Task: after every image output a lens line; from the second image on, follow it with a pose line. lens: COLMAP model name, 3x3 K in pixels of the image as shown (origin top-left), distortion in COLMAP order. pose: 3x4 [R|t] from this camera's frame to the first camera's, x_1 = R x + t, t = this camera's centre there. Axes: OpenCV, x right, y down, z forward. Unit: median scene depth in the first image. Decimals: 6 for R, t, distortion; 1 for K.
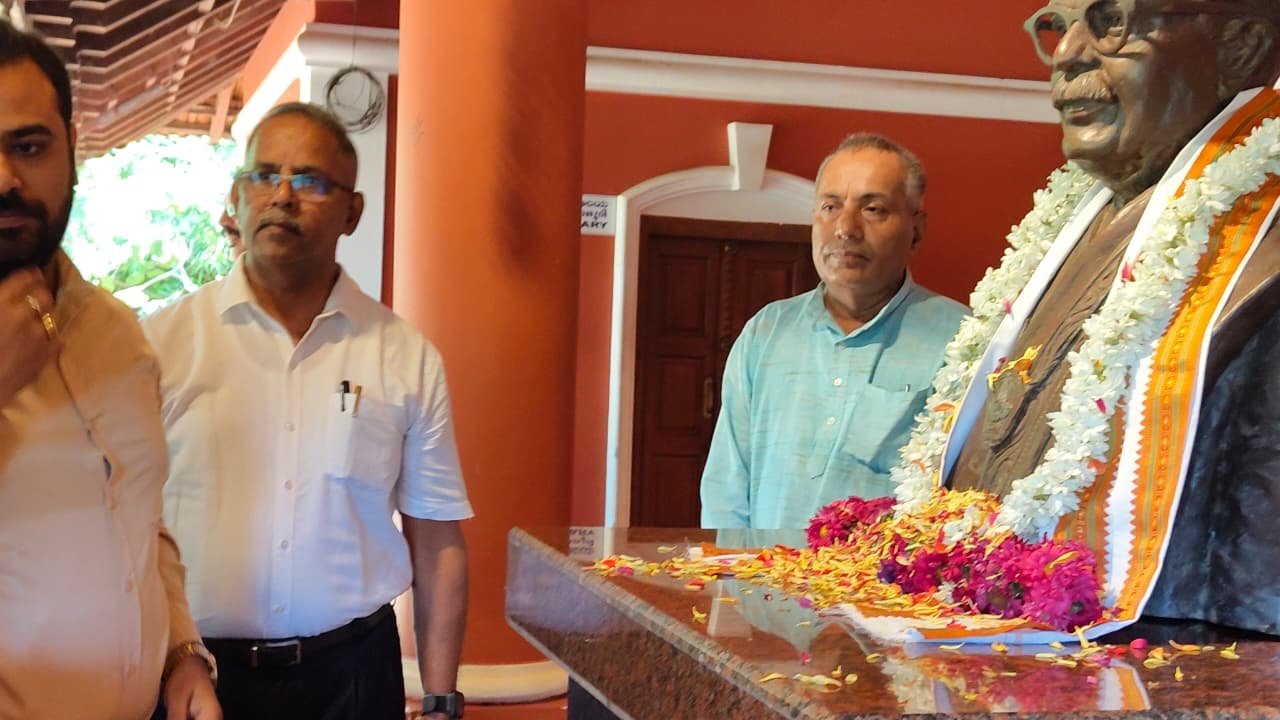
lens RADIAL K [[1782.6, 0, 605.3], [0, 1782.6, 373.9], [0, 0, 1]] dist [0.019962, 0.000000]
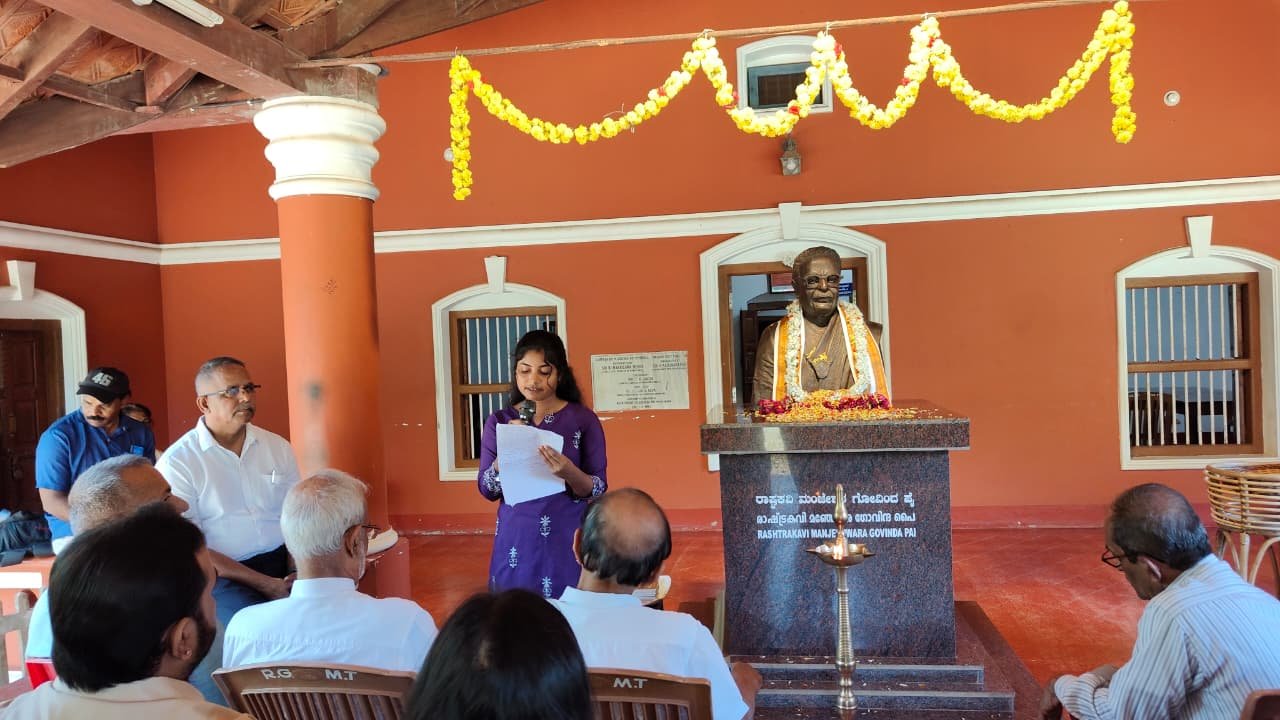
lens RADIAL K [[894.5, 0, 639.3], [0, 894.5, 357.8], [0, 0, 1]] dist [0.024001, -0.017968]
pose [[0.404371, -0.074252, 0.911576, -1.913081], [0.088397, 0.995206, 0.041851, -0.136689], [-0.910313, 0.063657, 0.408996, 0.524168]]
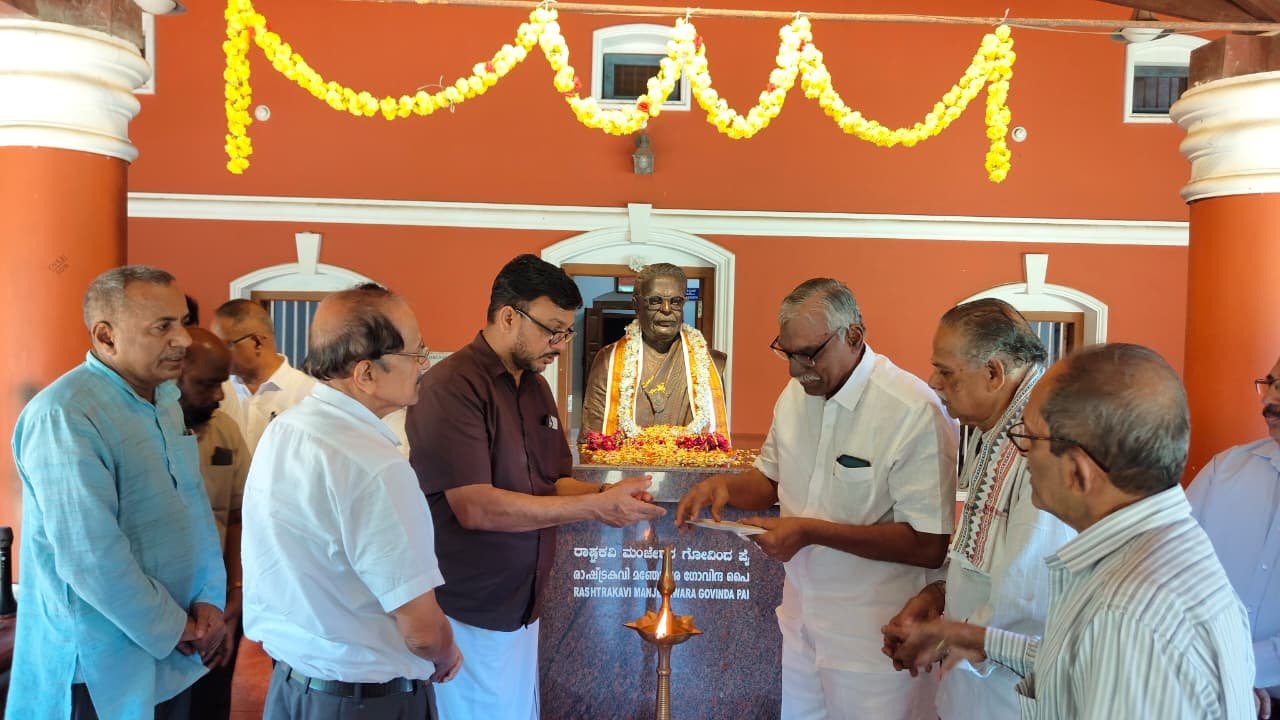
lens RADIAL K [[894.5, 0, 634.7], [0, 894.5, 356.2], [0, 0, 1]] dist [0.024001, -0.017968]
pose [[0.253437, -0.067178, 0.965017, -1.623231], [0.017374, 0.997741, 0.064893, -0.202131], [-0.967196, 0.000320, 0.254031, 0.571116]]
